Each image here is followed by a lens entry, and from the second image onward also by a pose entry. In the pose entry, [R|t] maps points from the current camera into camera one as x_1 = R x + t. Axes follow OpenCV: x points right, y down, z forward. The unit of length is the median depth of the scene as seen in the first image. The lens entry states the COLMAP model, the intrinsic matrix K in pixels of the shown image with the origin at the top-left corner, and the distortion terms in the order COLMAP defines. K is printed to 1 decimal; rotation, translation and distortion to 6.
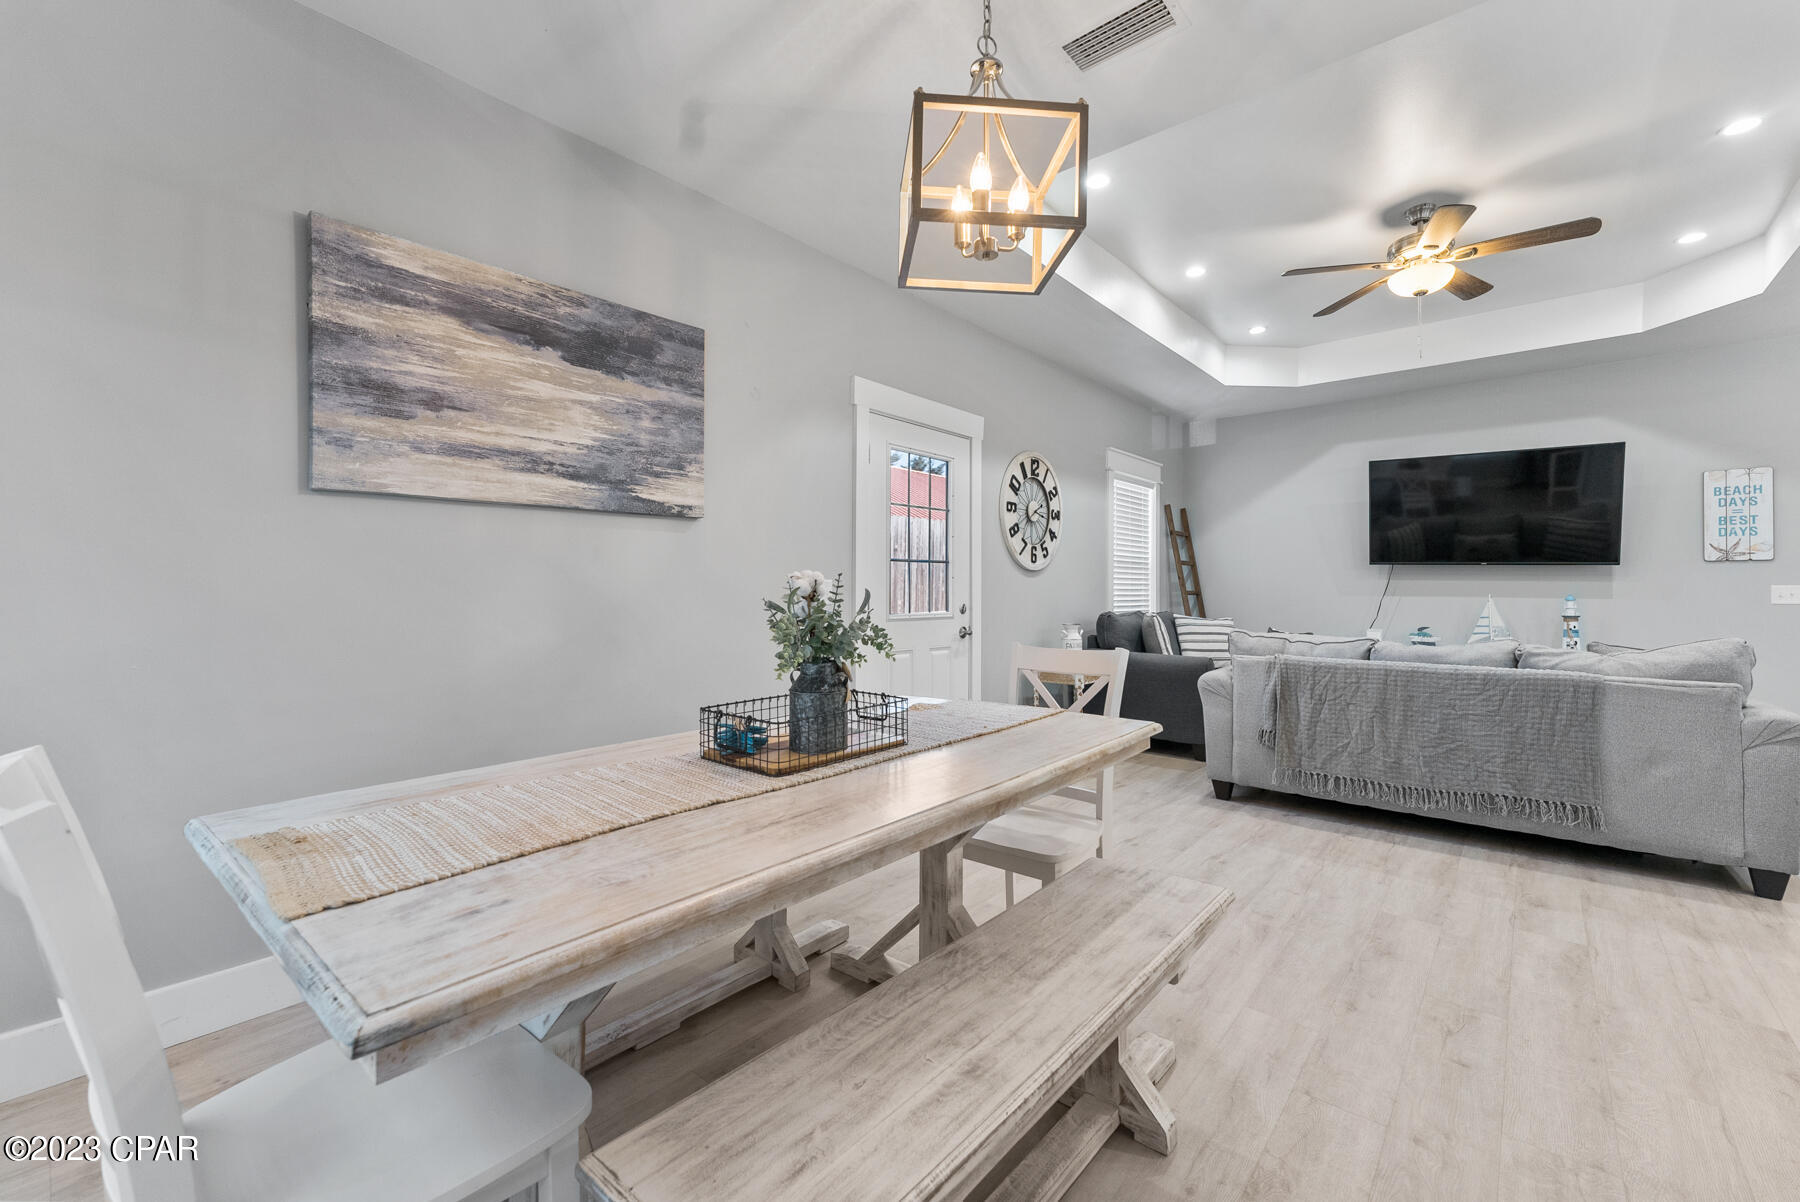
lens RADIAL K [[736.6, 0, 893.1], [0, 736.6, 584.6], [0, 0, 1]] dist [0.001759, 0.000180]
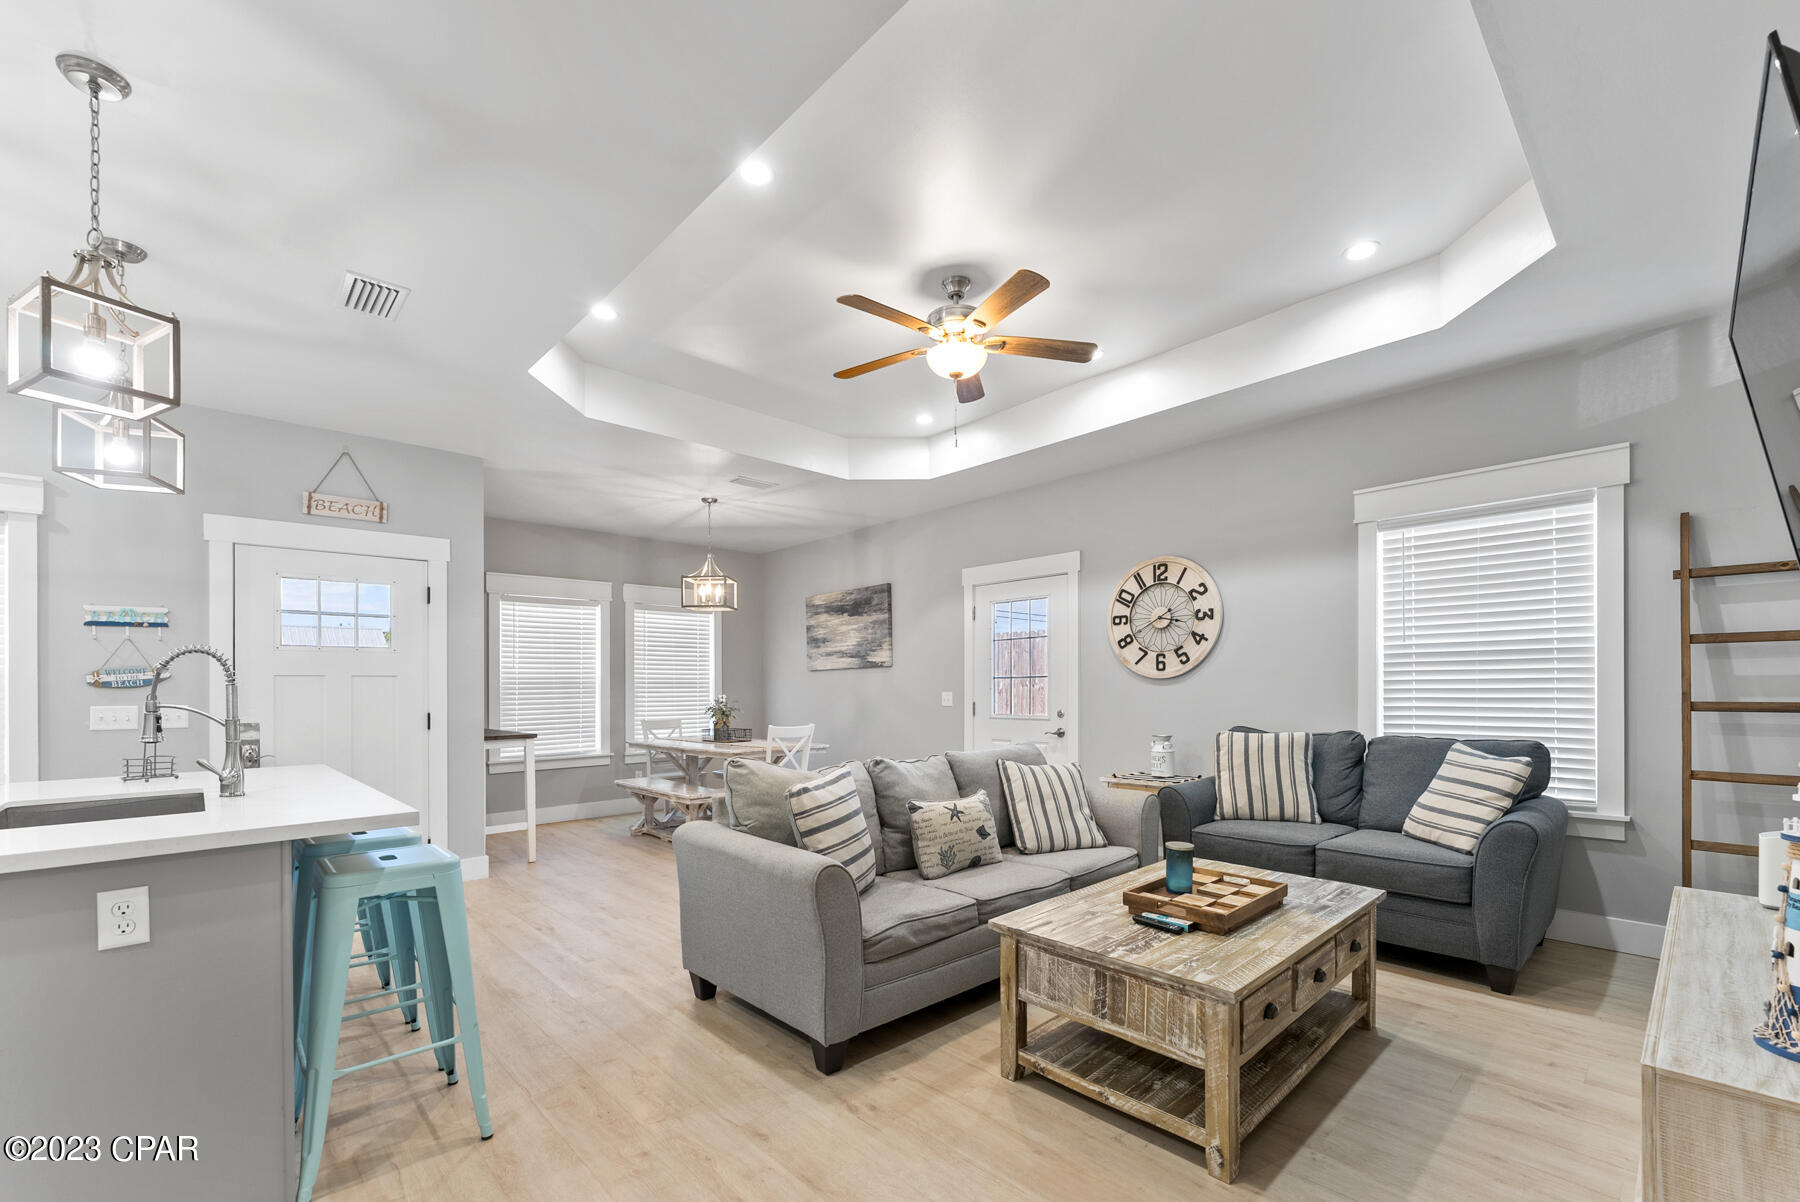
lens RADIAL K [[755.6, 0, 900.2], [0, 755.6, 690.8], [0, 0, 1]] dist [-0.000824, -0.000349]
pose [[-0.106609, 0.001082, -0.994300, 1.278303], [0.014863, 0.999889, -0.000505, -0.007956], [0.994190, -0.014832, -0.106614, 0.800712]]
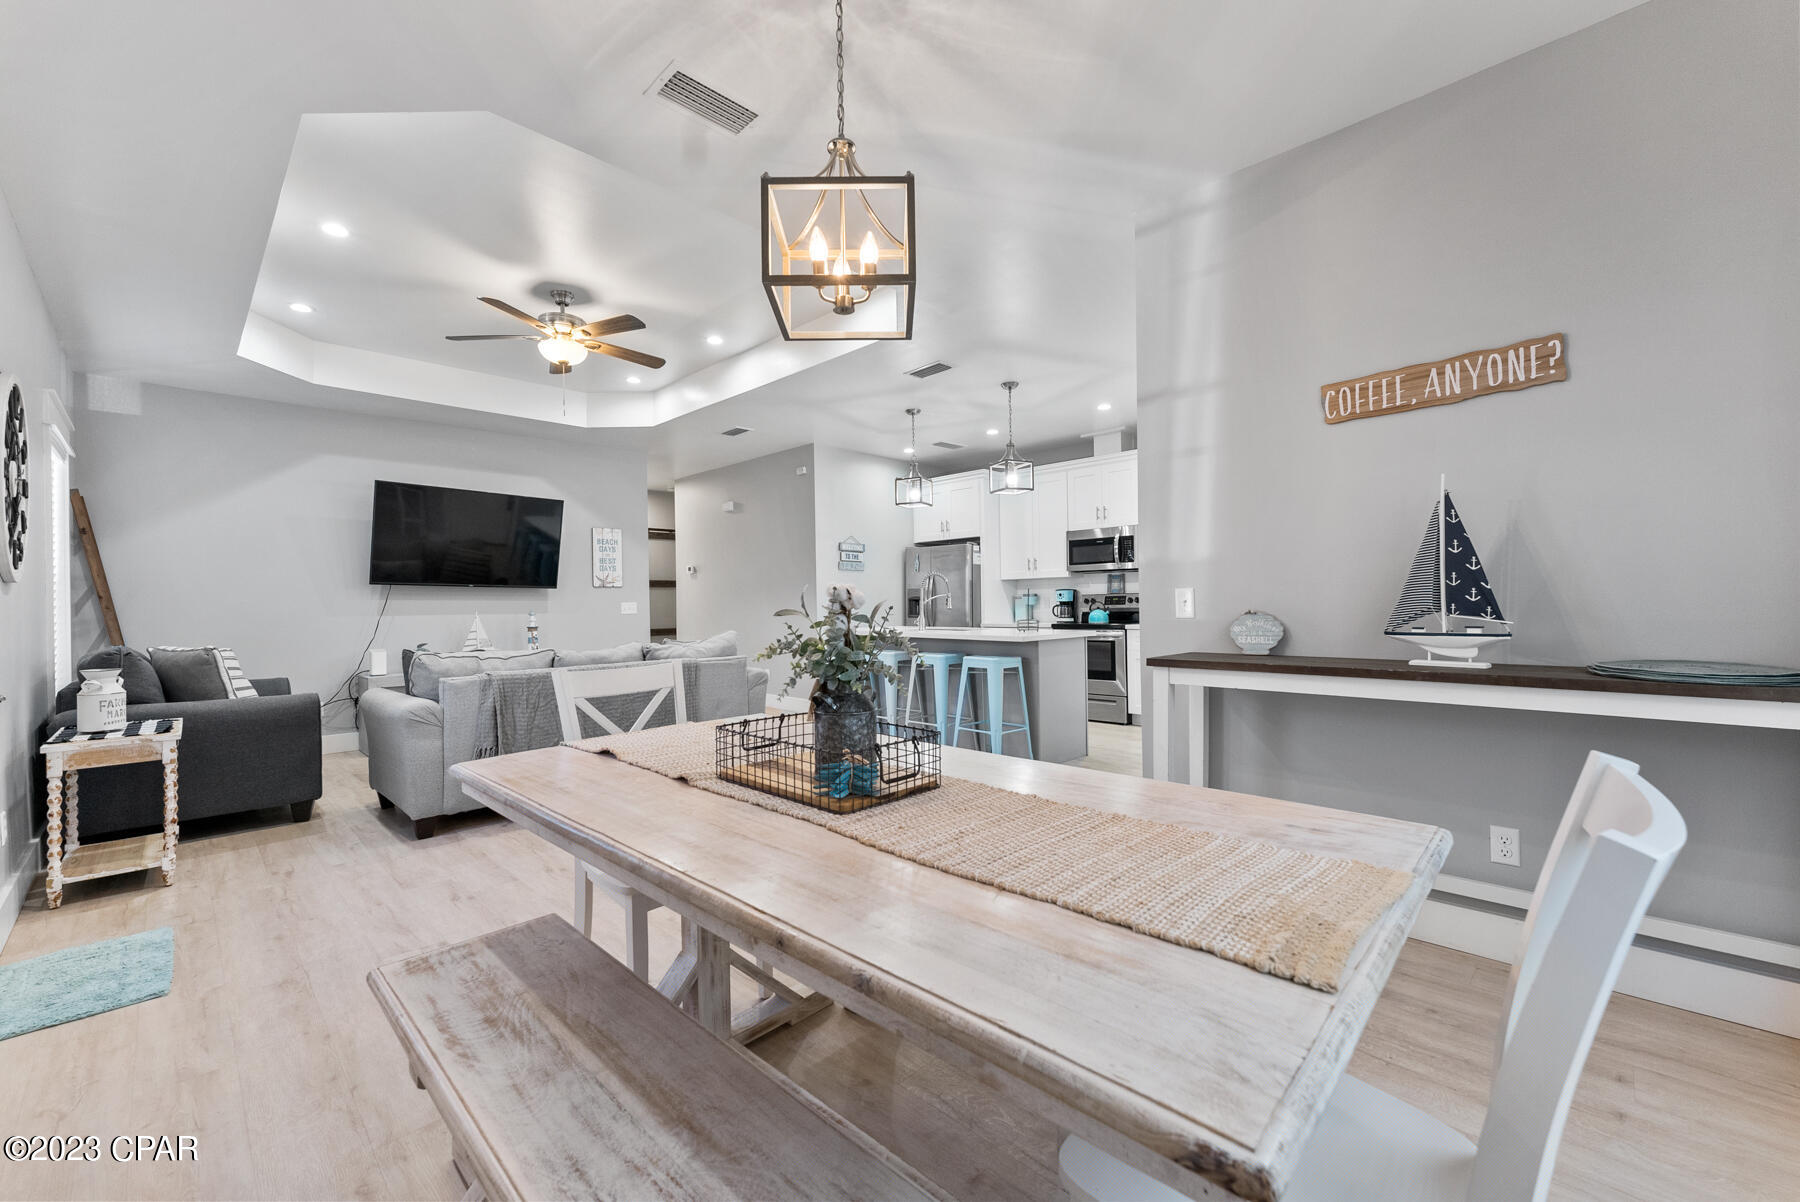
lens RADIAL K [[720.1, 0, 899.3], [0, 720.1, 596.5], [0, 0, 1]] dist [0.000181, 0.000044]
pose [[0.061916, 0.004599, 0.998071, -0.340954], [0.009833, 0.999938, -0.005217, 0.001684], [-0.998033, 0.010137, 0.061867, 0.293796]]
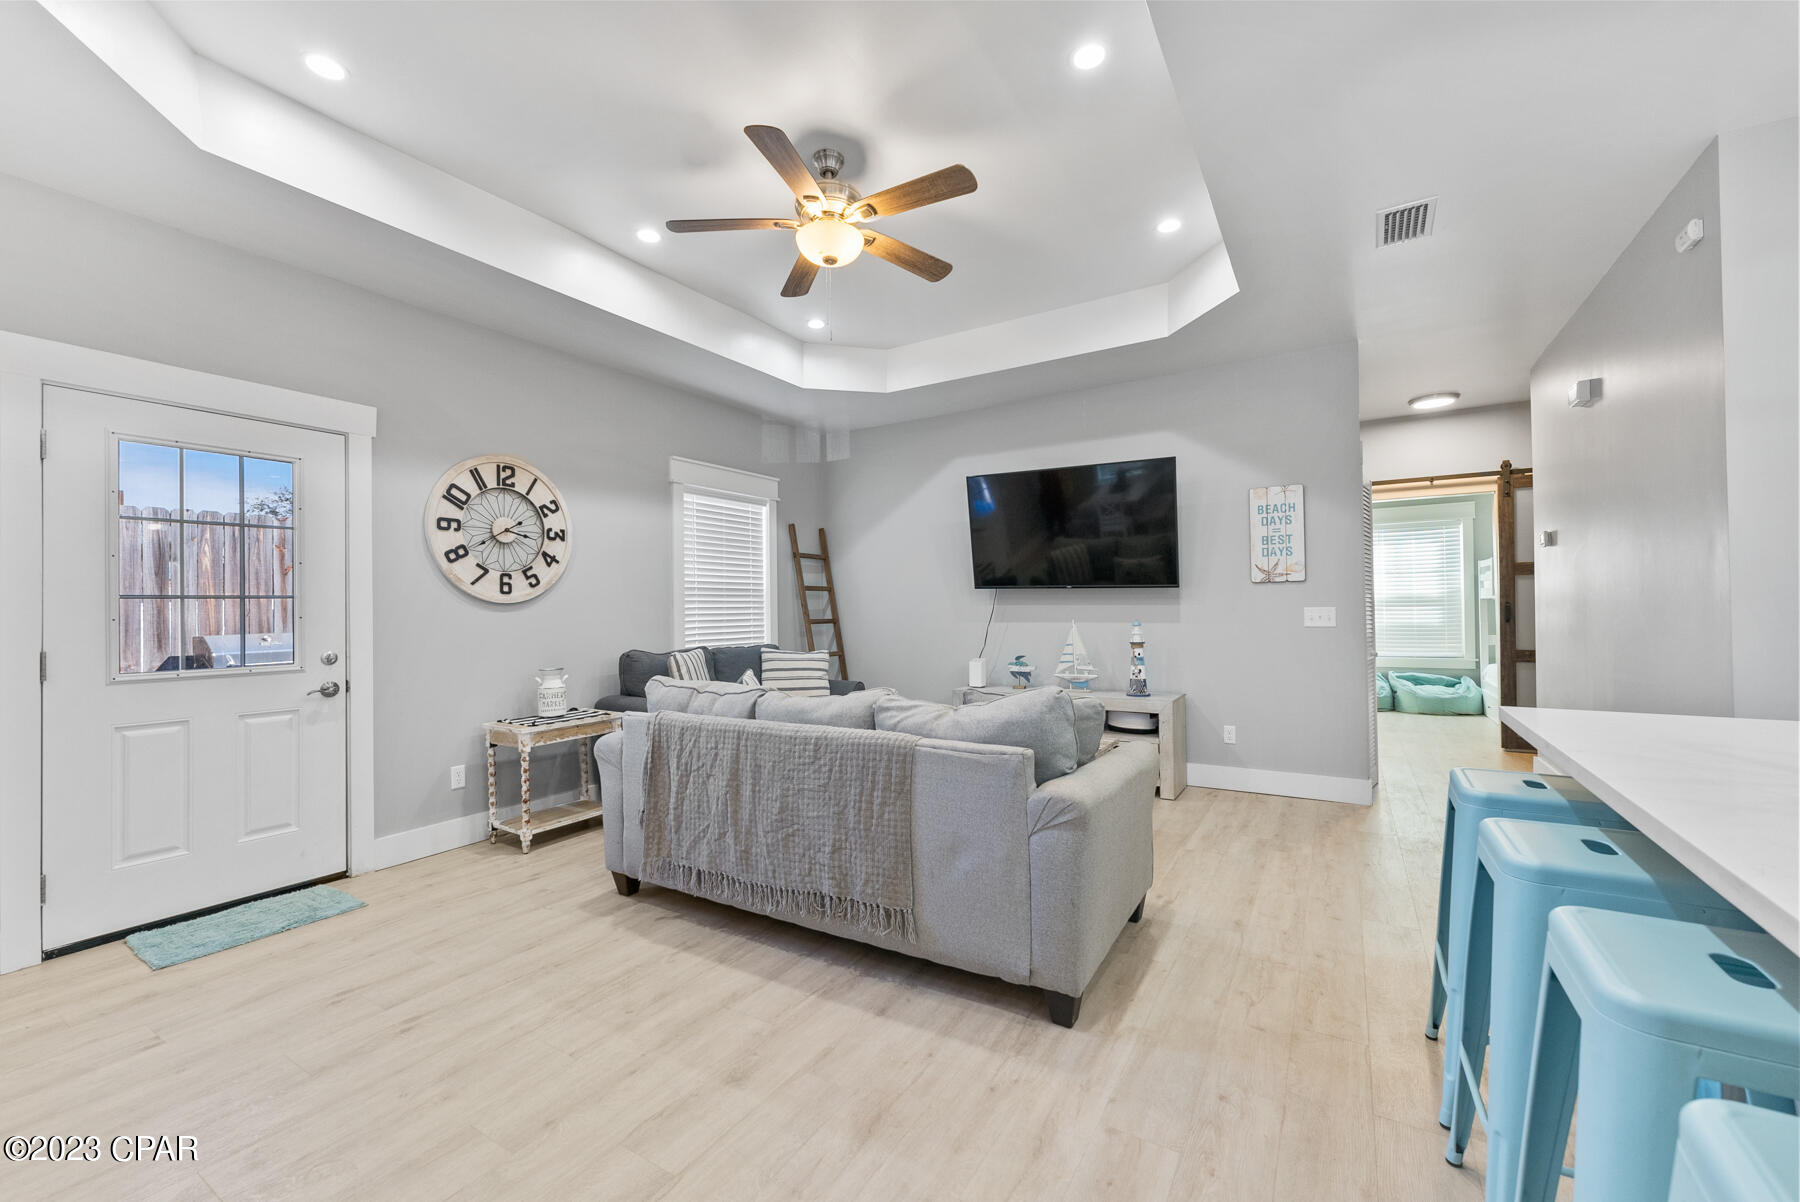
lens RADIAL K [[719.9, 0, 900.2], [0, 719.9, 604.1], [0, 0, 1]] dist [0.000633, 0.000105]
pose [[0.986411, -0.016265, 0.163488, 0.511441], [0.016529, 0.999863, -0.000257, -0.011585], [-0.163462, 0.002956, 0.986545, 0.158702]]
